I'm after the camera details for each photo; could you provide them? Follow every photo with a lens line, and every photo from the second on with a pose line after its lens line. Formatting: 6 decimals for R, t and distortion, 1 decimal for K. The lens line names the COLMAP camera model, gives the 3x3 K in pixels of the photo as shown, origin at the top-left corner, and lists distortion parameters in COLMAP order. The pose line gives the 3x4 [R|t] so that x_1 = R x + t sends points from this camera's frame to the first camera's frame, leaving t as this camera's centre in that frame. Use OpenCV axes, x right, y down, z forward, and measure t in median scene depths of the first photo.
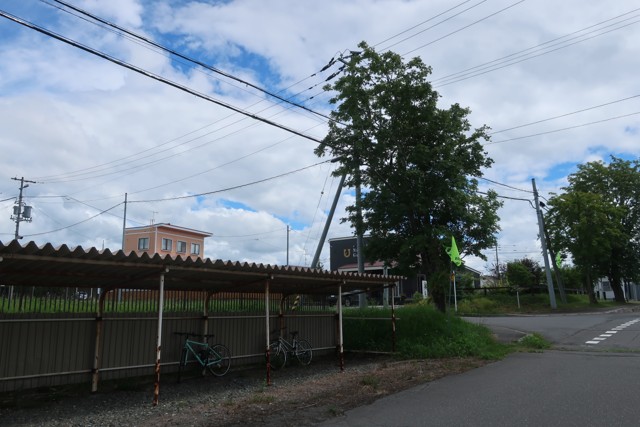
lens RADIAL K [[502.3, 0, 321.2], [0, 502.3, 212.8], [0, 0, 1]] dist [-0.013336, 0.008055]
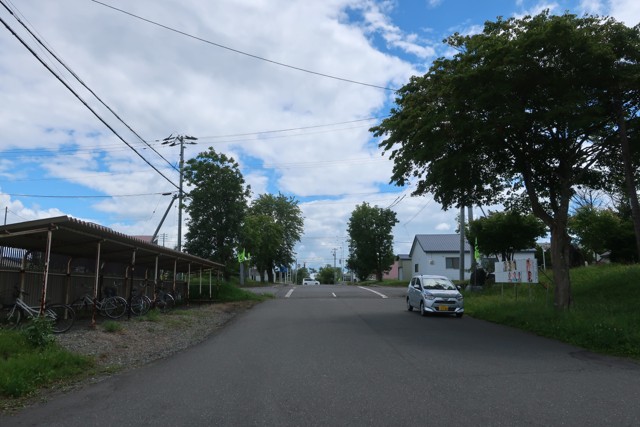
lens RADIAL K [[502.3, 0, 318.9], [0, 502.3, 214.5], [0, 0, 1]] dist [-0.013336, 0.008055]
pose [[0.758618, 0.108128, 0.642500, -0.535223], [-0.144629, 0.989477, 0.004246, -0.092206], [-0.635280, -0.096145, 0.766274, -0.521141]]
